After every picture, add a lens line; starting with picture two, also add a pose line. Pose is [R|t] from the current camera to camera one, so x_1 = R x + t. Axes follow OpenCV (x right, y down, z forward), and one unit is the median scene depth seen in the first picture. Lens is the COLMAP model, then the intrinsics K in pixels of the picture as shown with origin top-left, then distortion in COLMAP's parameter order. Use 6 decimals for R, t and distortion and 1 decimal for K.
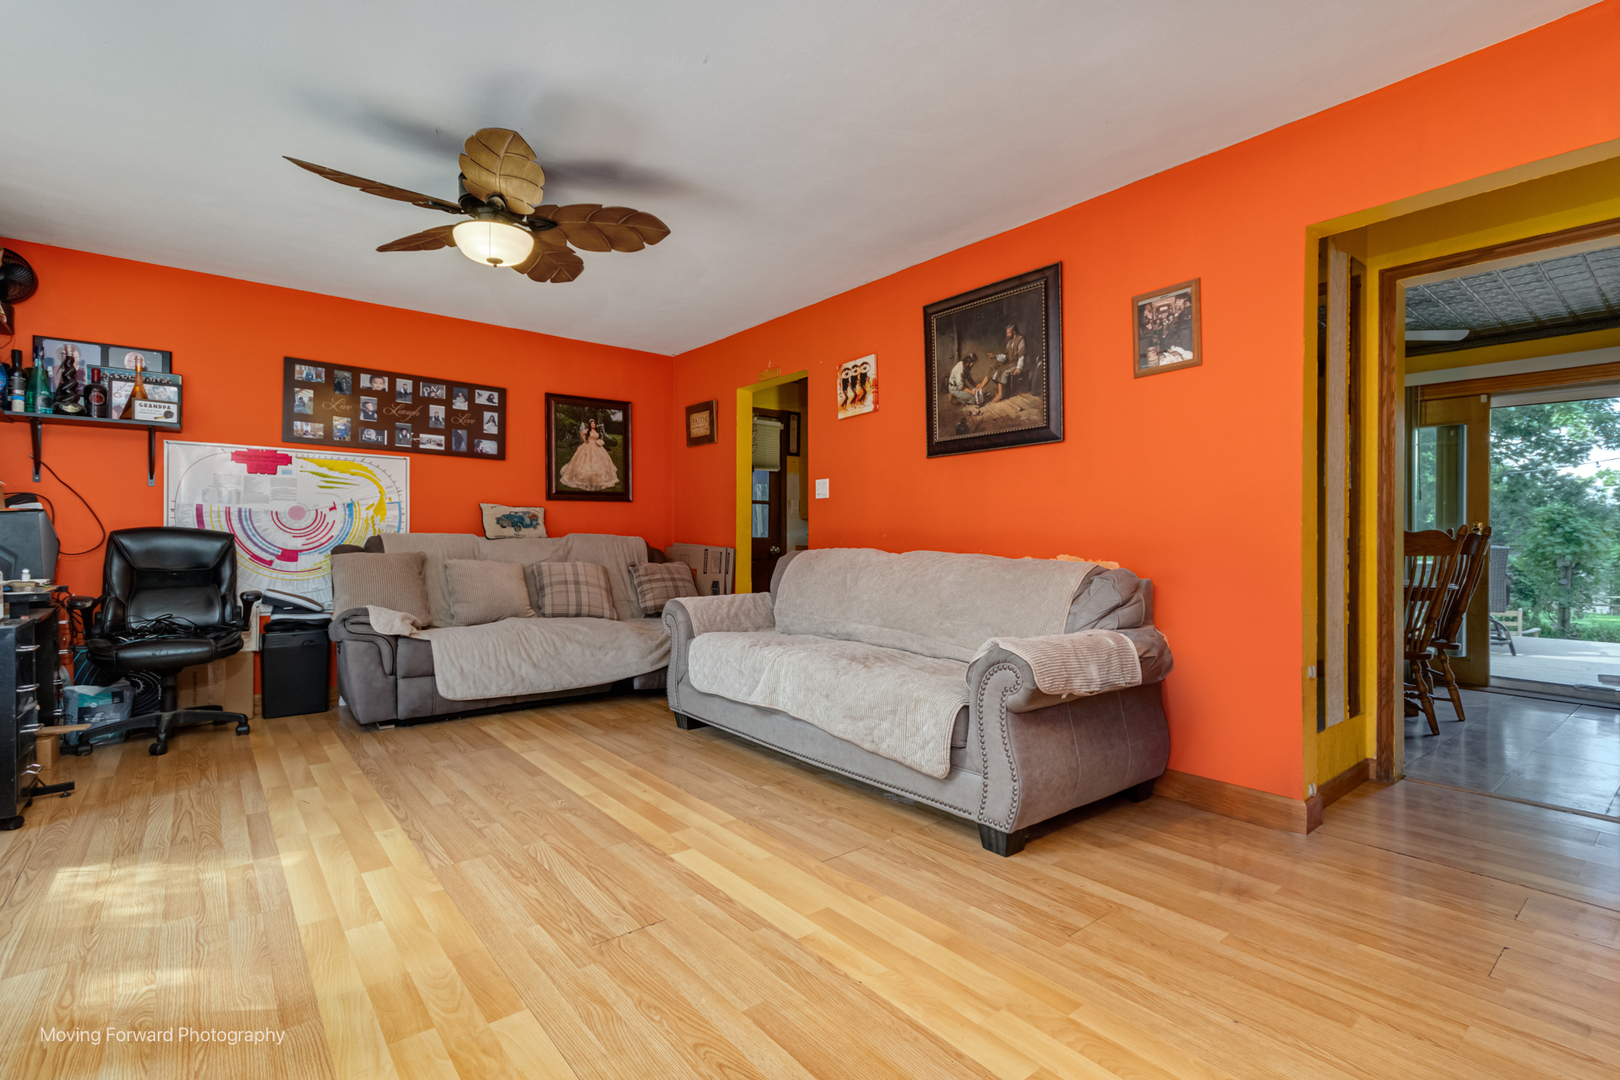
lens RADIAL K [[762.3, 0, 803.1], [0, 762.3, 547.0], [0, 0, 1]] dist [0.001071, -0.002759]
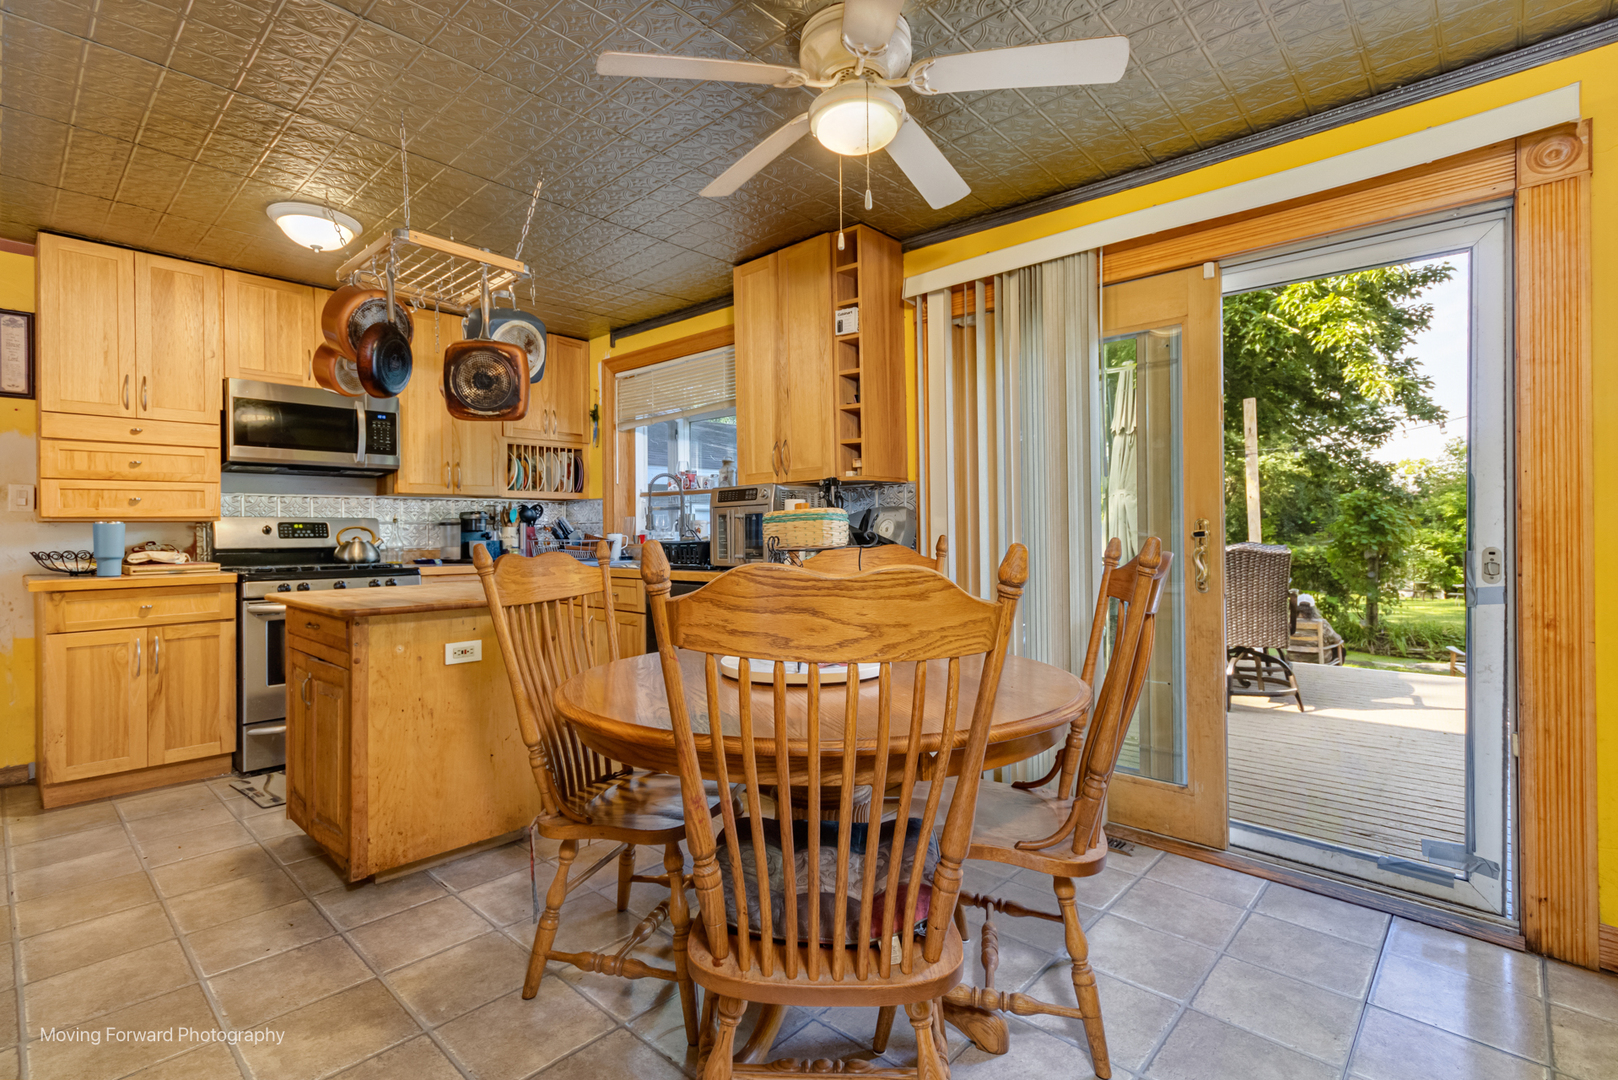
lens RADIAL K [[761.3, 0, 816.8], [0, 761.3, 530.4], [0, 0, 1]] dist [0.001071, -0.002759]
pose [[0.988223, -0.012613, 0.152500, 0.212451], [0.014177, 0.999857, -0.009176, -0.008699], [-0.152363, 0.011230, 0.988261, 0.206308]]
